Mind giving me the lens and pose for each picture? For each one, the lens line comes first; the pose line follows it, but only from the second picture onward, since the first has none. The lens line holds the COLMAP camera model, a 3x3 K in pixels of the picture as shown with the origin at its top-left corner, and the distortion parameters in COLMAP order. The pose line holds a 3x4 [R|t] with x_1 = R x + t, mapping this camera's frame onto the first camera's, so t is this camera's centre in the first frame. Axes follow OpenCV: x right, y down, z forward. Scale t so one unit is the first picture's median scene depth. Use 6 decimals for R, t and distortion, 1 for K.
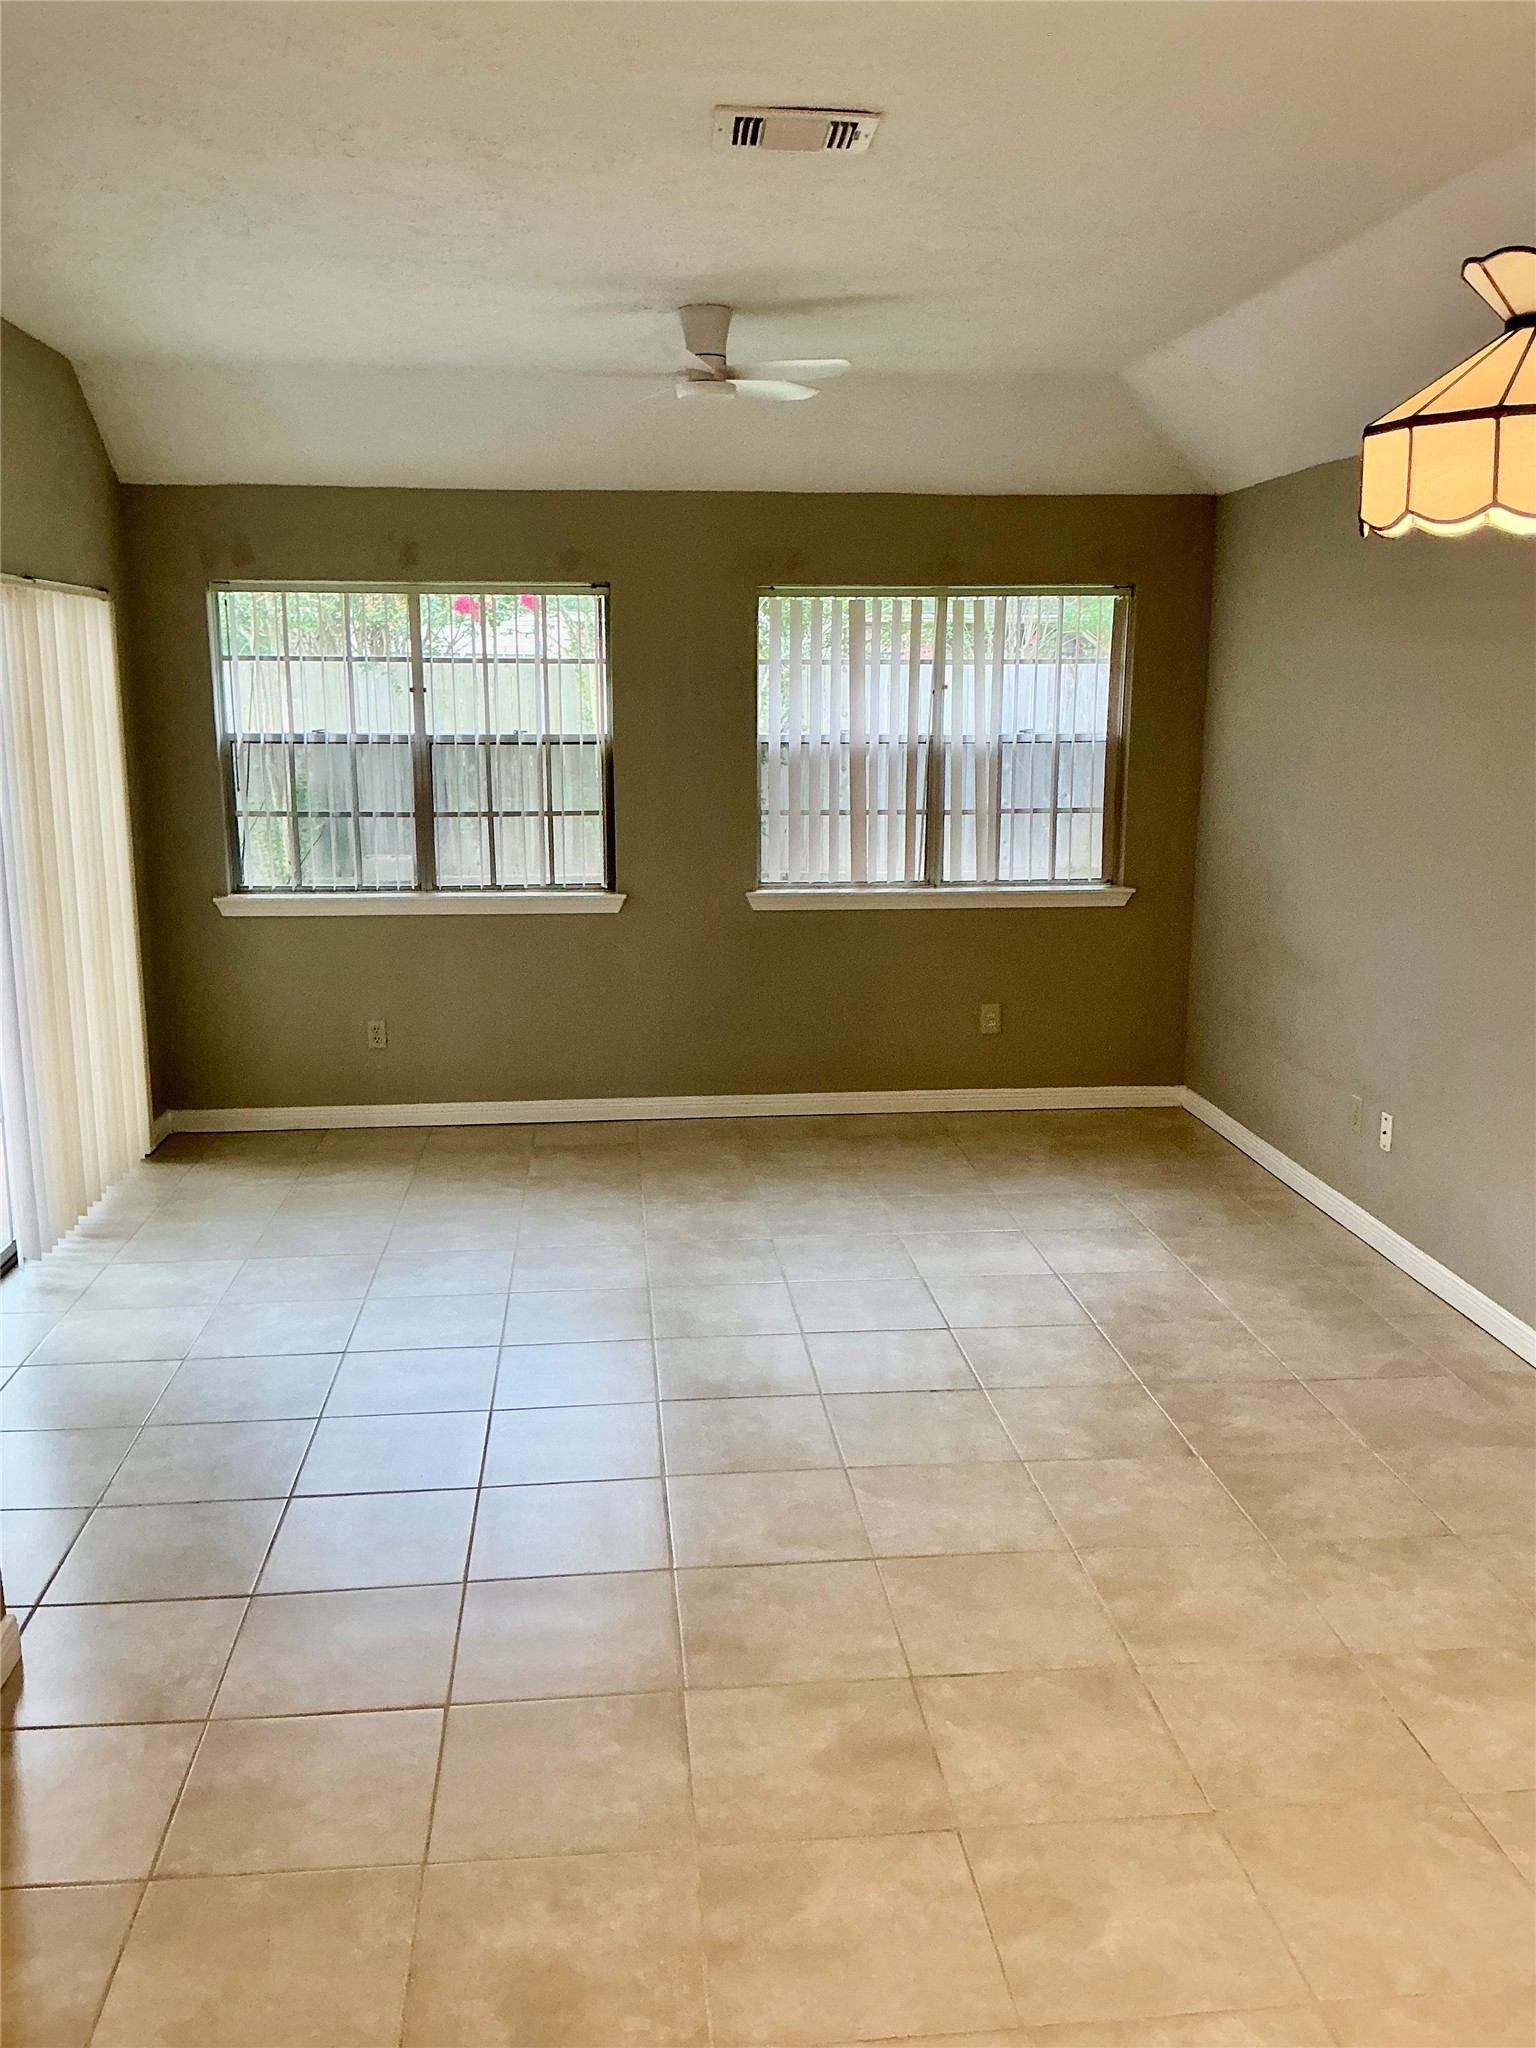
lens RADIAL K [[1690.1, 0, 768.0], [0, 1690.1, 1024.0], [0, 0, 1]] dist [0.007925, 0.001378]
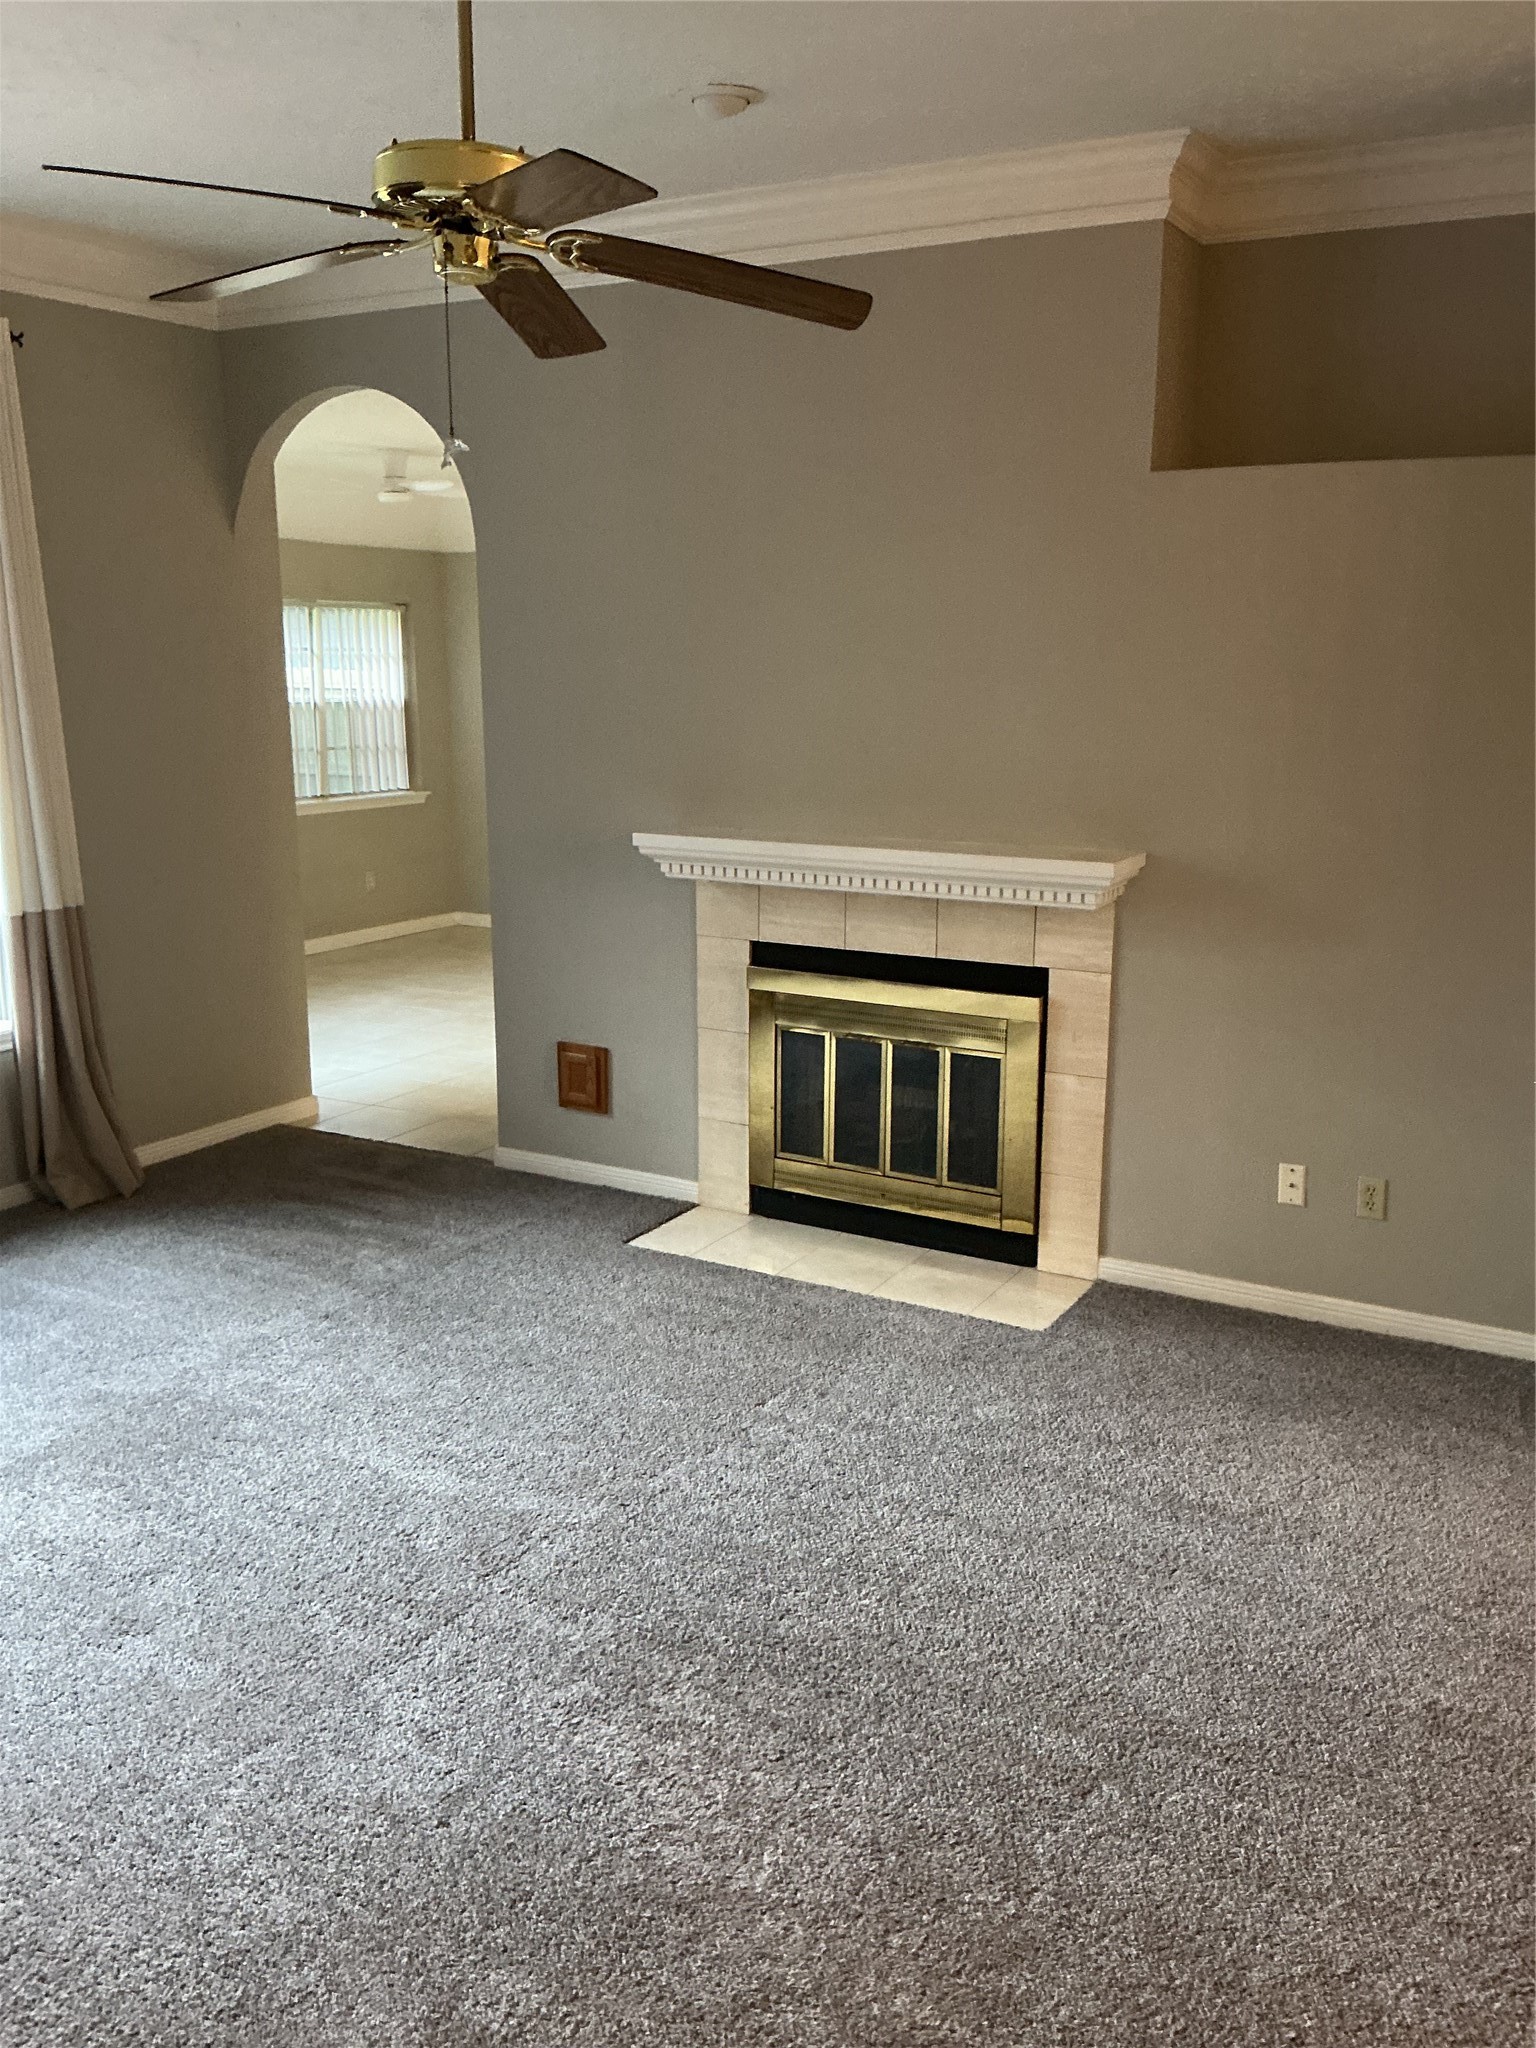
lens RADIAL K [[1690.1, 0, 768.0], [0, 1690.1, 1024.0], [0, 0, 1]] dist [0.007925, 0.001378]
pose [[0.568801, -0.169215, 0.804880, -0.987288], [0.151891, 0.983386, 0.099404, 0.028516], [-0.808328, 0.065713, 0.585054, -0.208878]]
